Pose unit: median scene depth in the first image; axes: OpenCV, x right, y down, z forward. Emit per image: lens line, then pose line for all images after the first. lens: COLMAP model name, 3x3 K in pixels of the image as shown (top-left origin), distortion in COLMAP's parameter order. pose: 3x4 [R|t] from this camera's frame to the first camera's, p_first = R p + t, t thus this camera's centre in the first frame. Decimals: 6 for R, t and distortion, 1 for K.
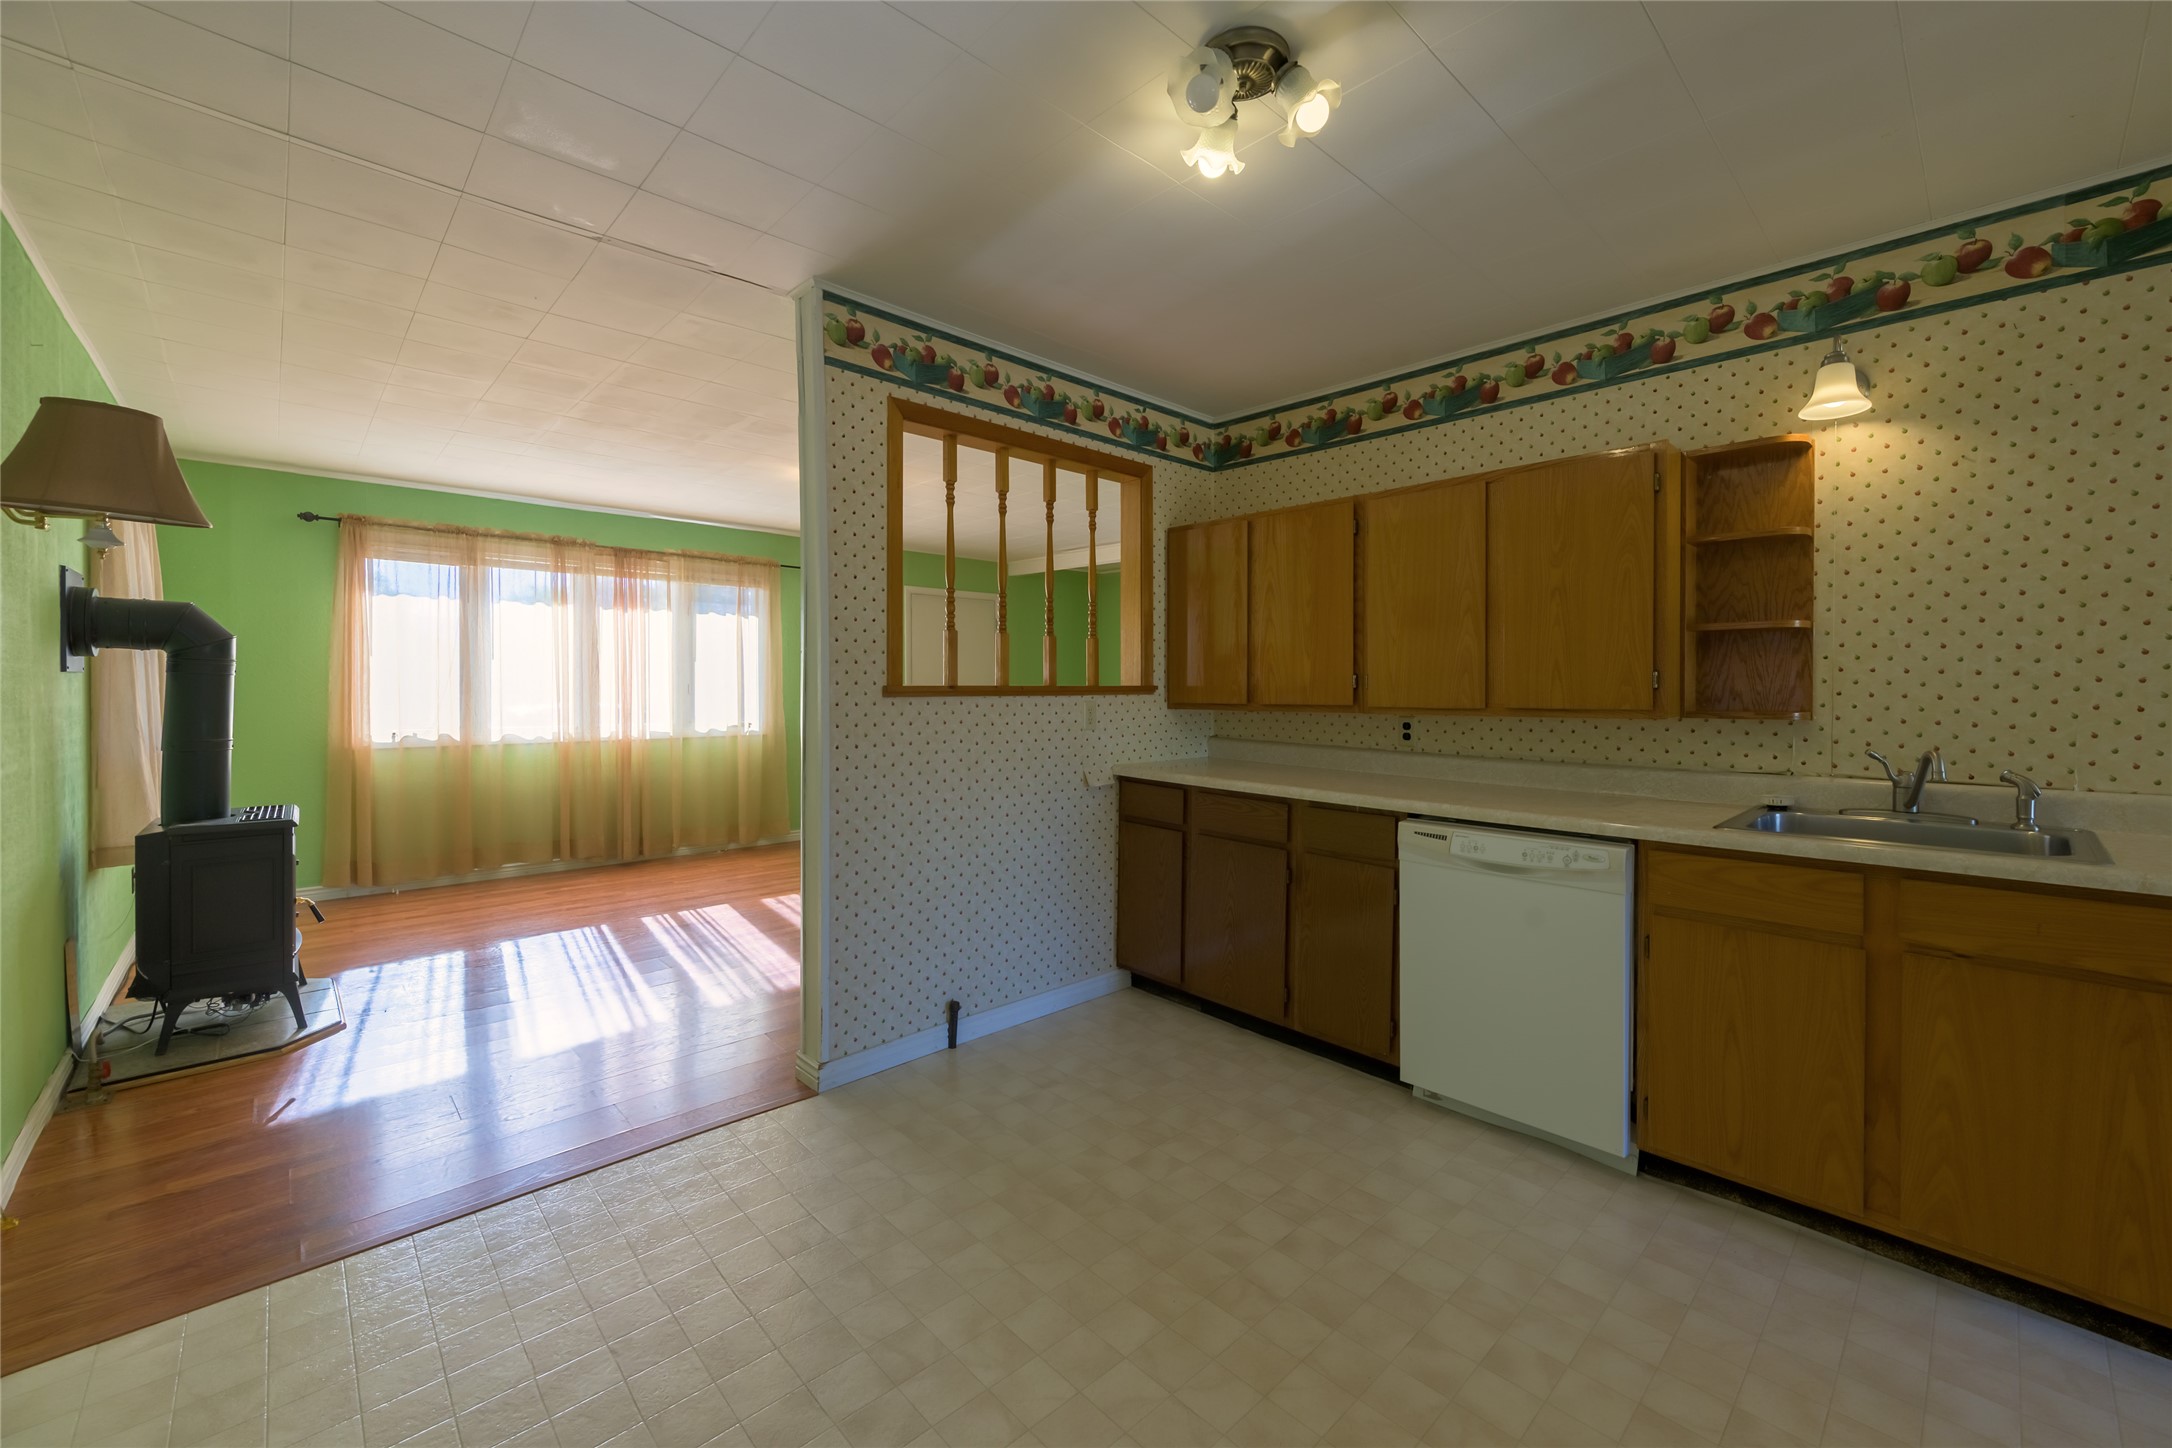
lens RADIAL K [[866.2, 0, 1080.2], [0, 866.2, 693.4], [0, 0, 1]] dist [0.000465, -0.000002]
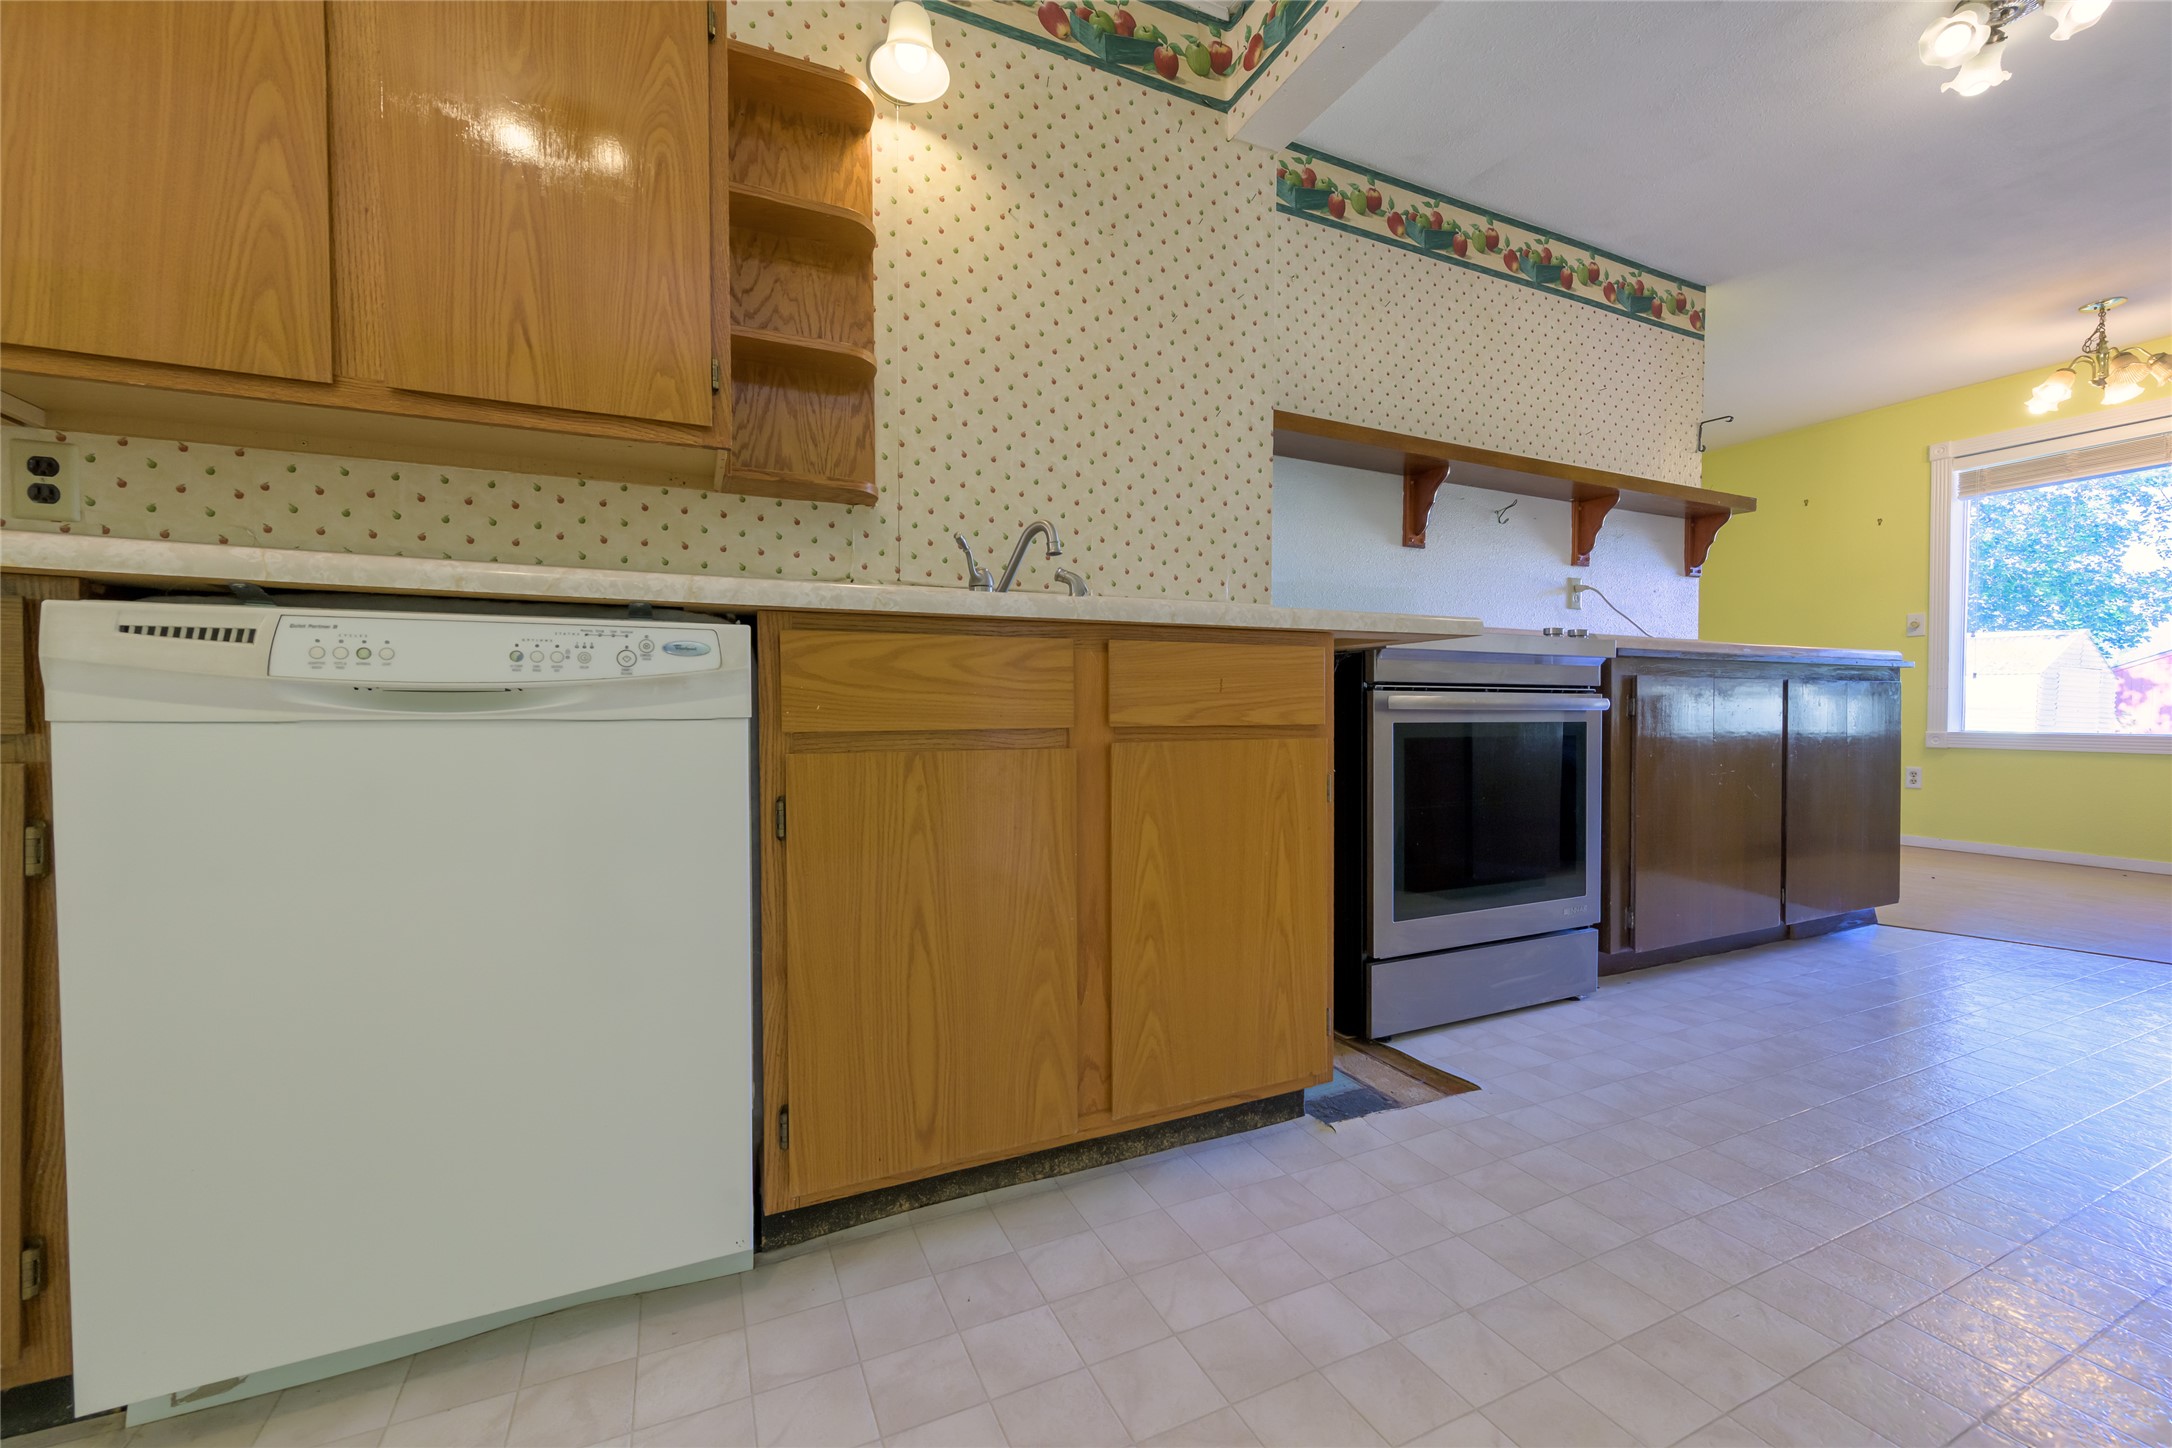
lens RADIAL K [[861.0, 0, 1114.9], [0, 861.0, 734.5], [0, 0, 1]] dist [-0.000644, -0.000191]
pose [[0.288656, -0.024312, 0.957124, 0.212521], [0.001569, 0.999688, 0.024920, 0.219592], [-0.957432, -0.005692, 0.288604, 0.632388]]
